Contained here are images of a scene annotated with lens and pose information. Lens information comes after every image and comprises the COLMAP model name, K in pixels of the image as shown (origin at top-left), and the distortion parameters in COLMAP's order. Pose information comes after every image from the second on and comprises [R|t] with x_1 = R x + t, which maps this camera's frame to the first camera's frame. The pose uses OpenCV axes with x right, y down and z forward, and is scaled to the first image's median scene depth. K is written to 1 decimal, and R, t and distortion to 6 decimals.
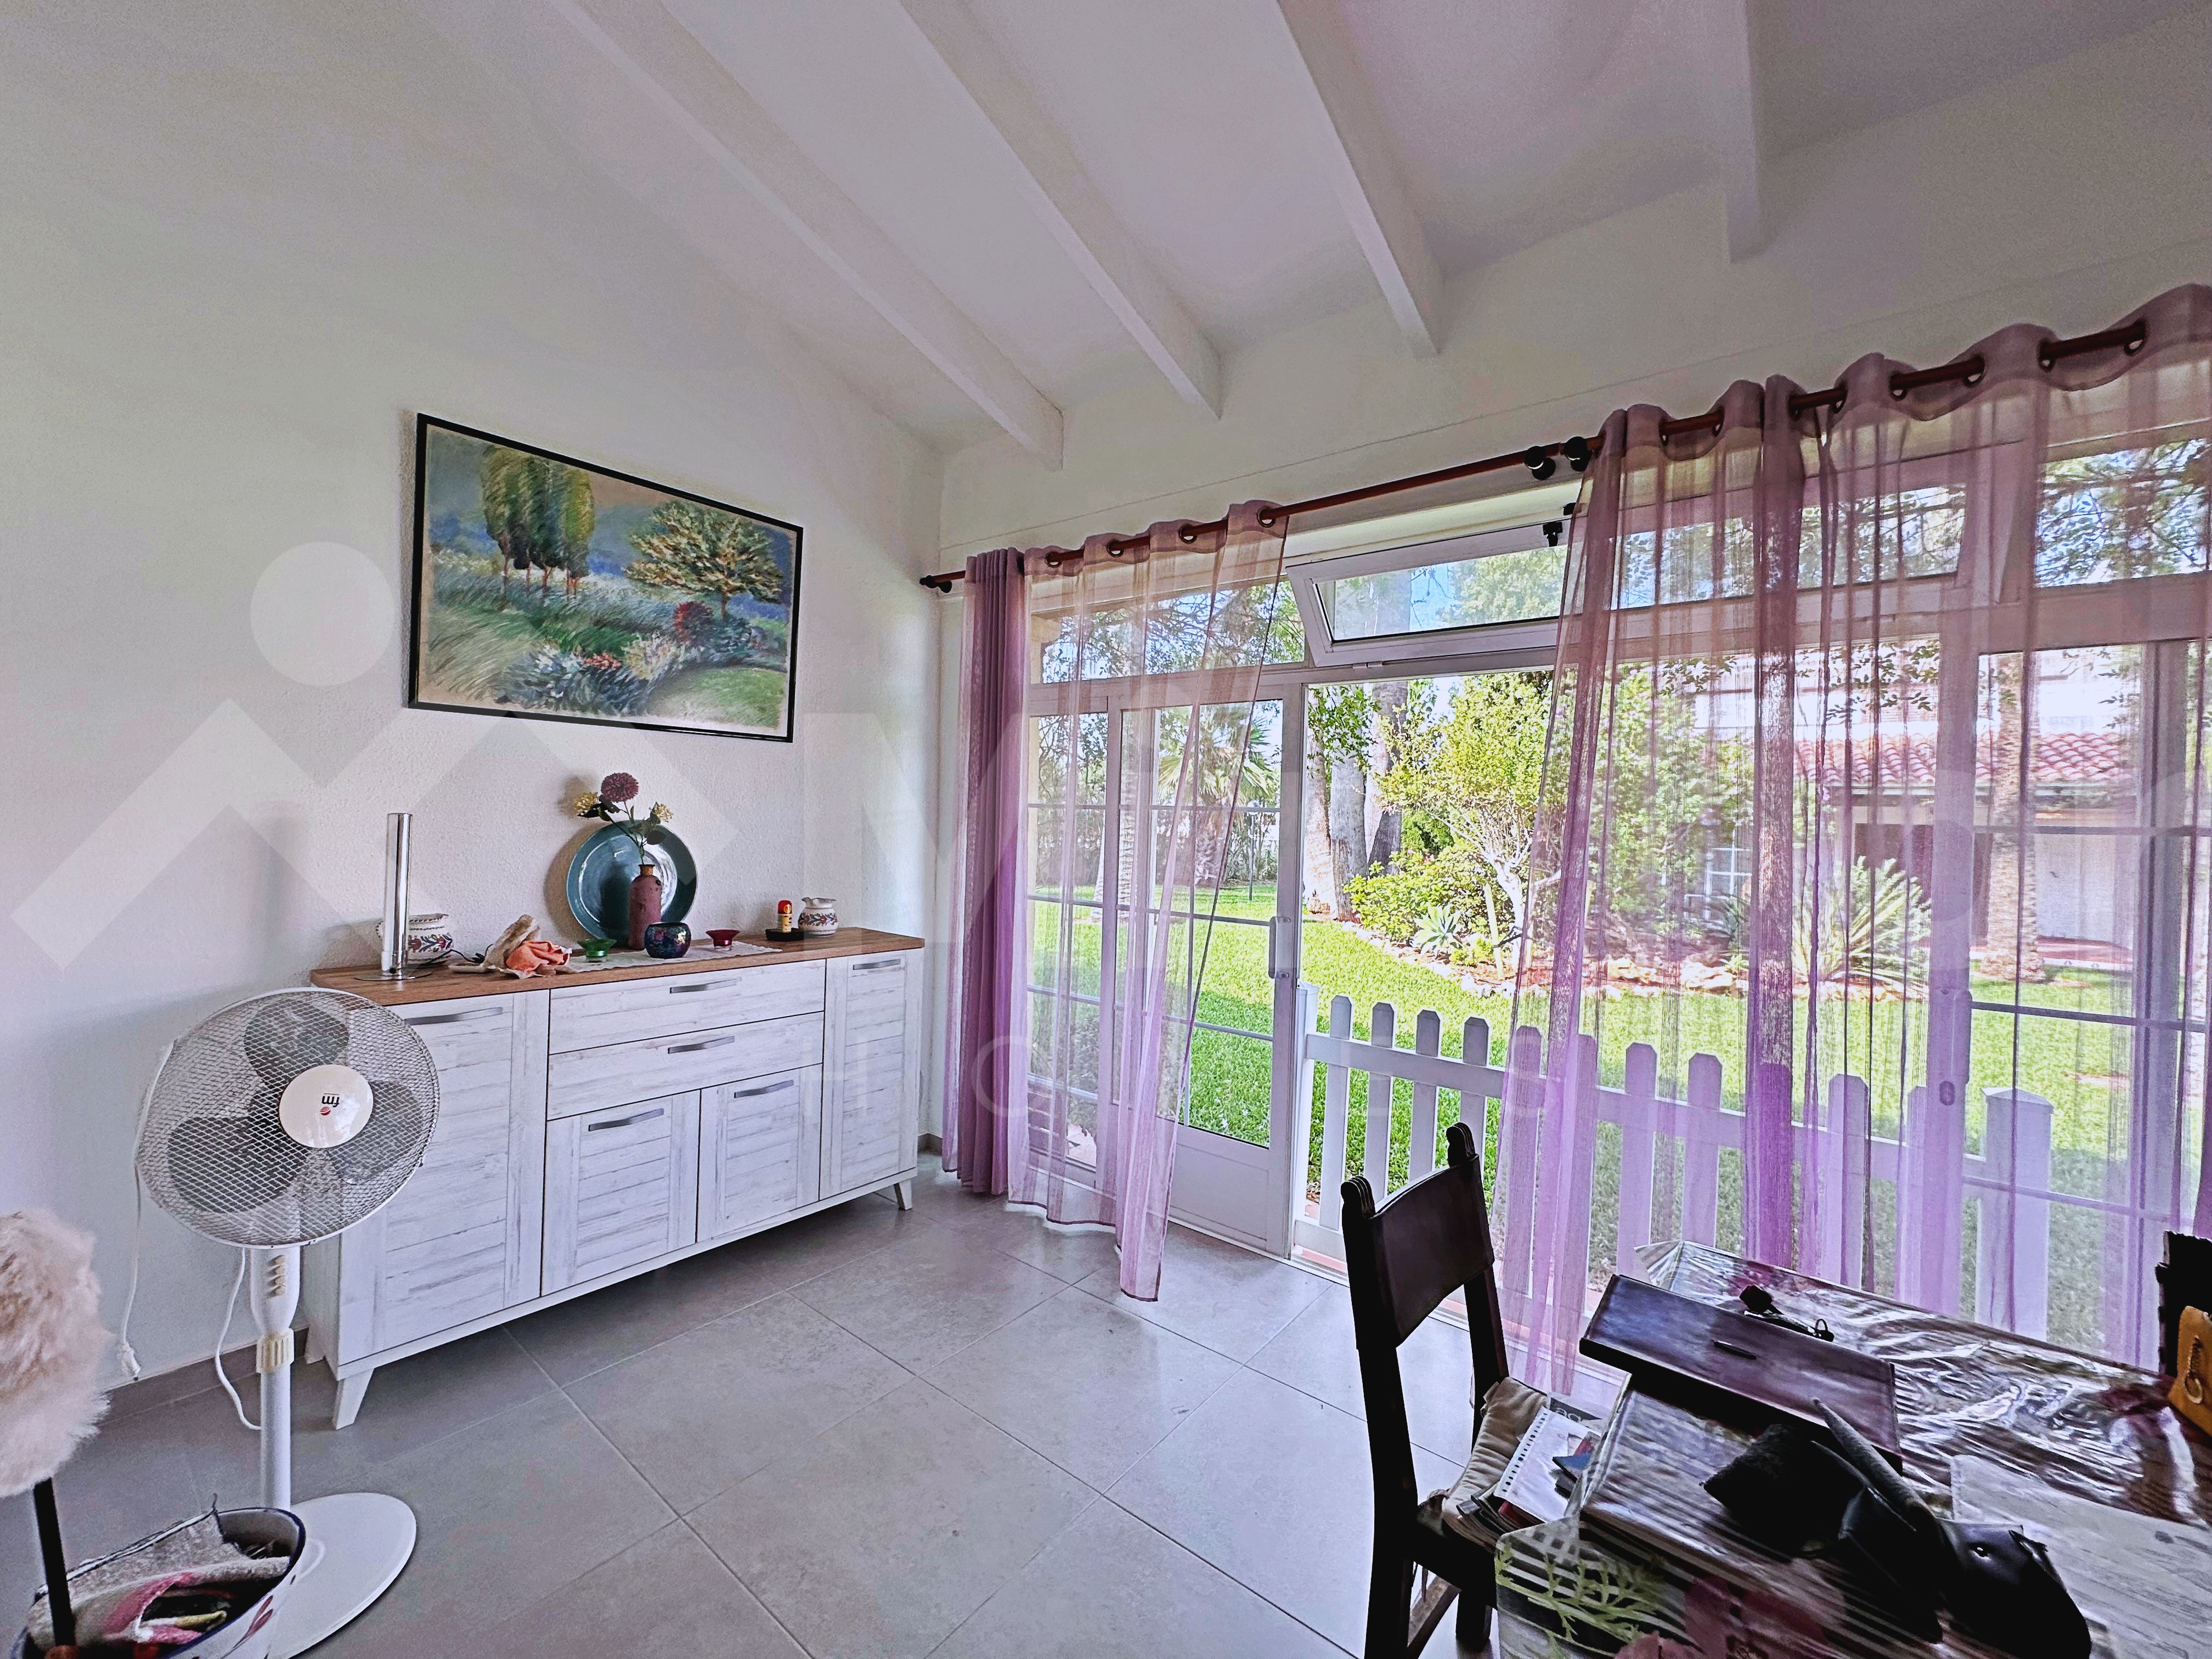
lens RADIAL K [[884.4, 0, 1105.4], [0, 884.4, 823.3], [0, 0, 1]] dist [-0.002606, 0.000320]
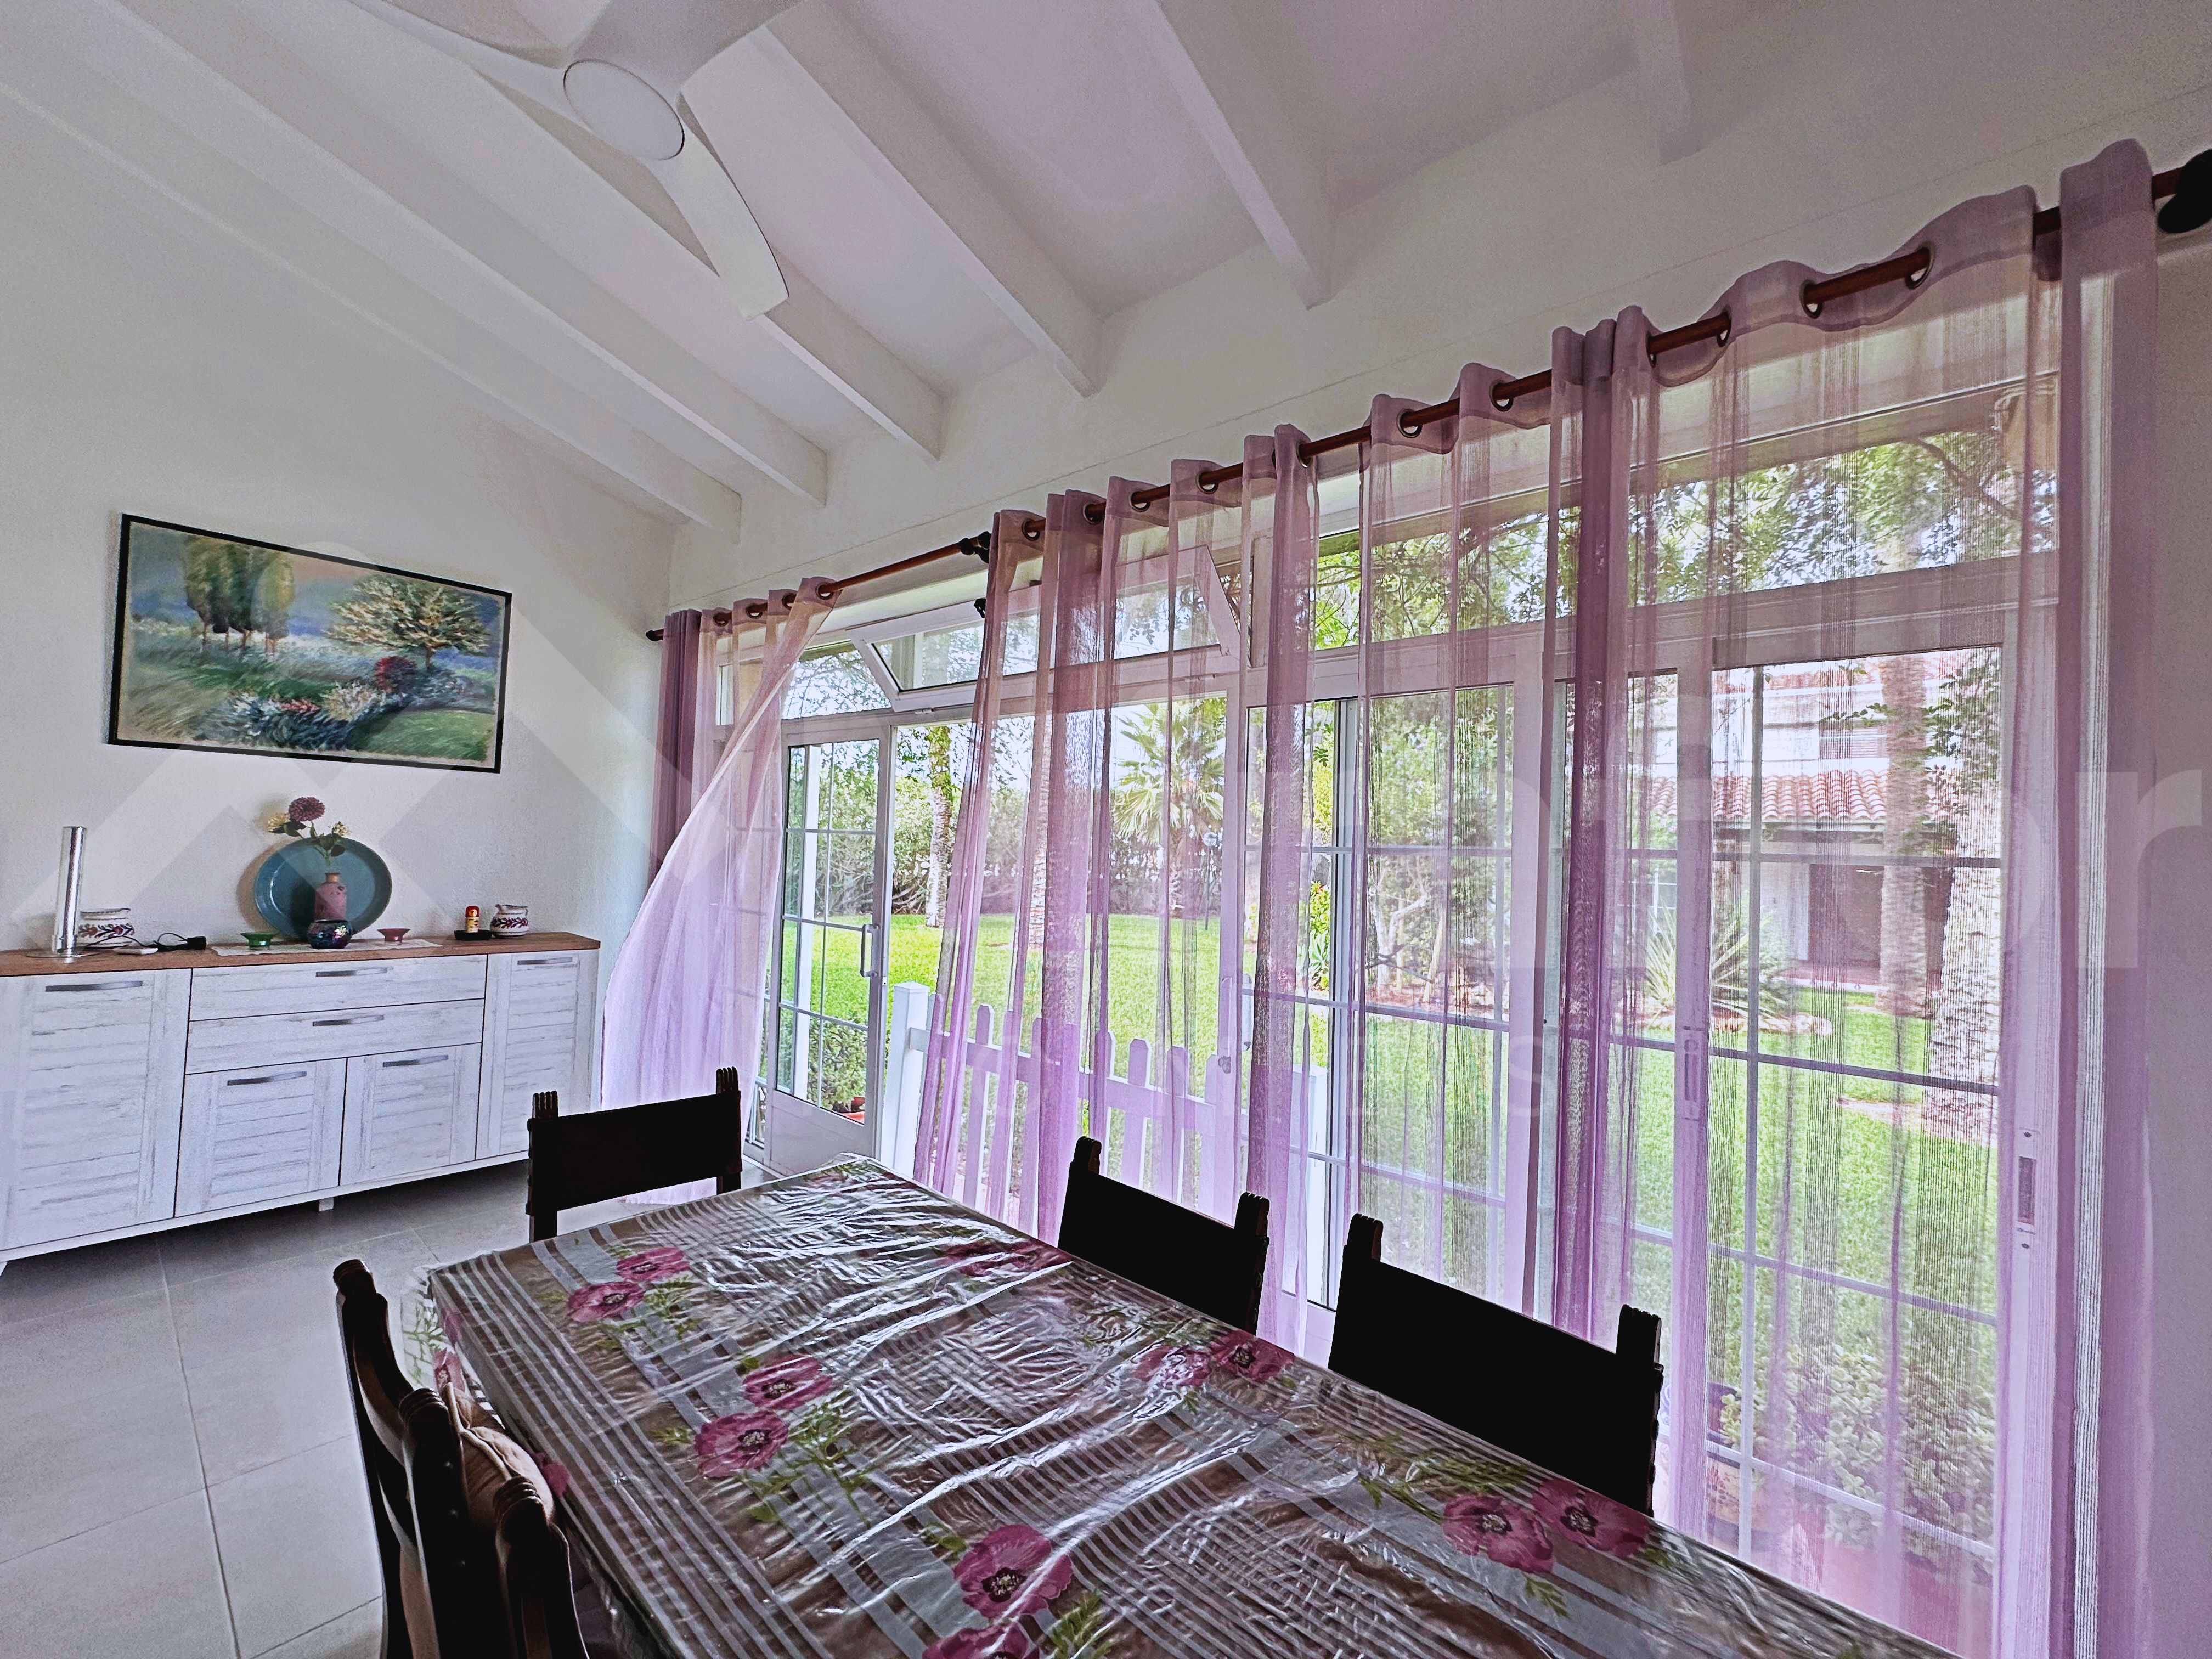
lens RADIAL K [[884.4, 0, 1110.0], [0, 884.4, 824.7], [0, 0, 1]] dist [-0.002606, 0.000320]
pose [[0.999286, 0.008884, -0.036732, 0.611169], [-0.010129, 0.999375, -0.033854, 0.011030], [0.036409, 0.034202, 0.998752, -0.178010]]
